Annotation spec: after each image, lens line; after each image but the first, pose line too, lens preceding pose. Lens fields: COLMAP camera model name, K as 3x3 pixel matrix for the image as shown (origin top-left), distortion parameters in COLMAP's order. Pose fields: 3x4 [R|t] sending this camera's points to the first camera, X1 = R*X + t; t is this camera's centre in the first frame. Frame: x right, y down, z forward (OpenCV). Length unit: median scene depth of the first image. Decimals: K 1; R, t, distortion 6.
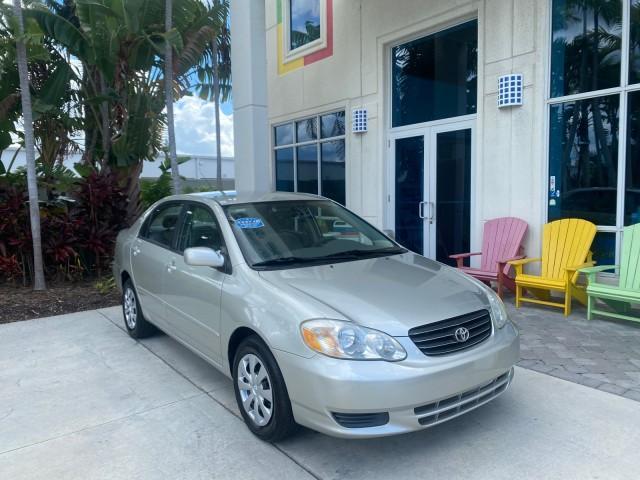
lens RADIAL K [[495.2, 0, 319.7], [0, 495.2, 239.4], [0, 0, 1]] dist [0.048938, 0.001757]
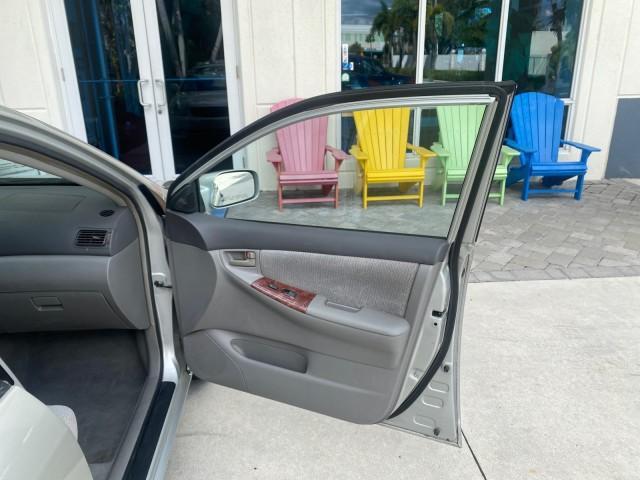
lens RADIAL K [[491.9, 0, 322.0], [0, 491.9, 238.7], [0, 0, 1]] dist [0.007007, -0.003978]
pose [[0.532152, -0.268109, 0.803076, -0.339656], [0.076204, 0.959853, 0.269954, -0.047413], [-0.843212, -0.082459, 0.531219, 0.674327]]
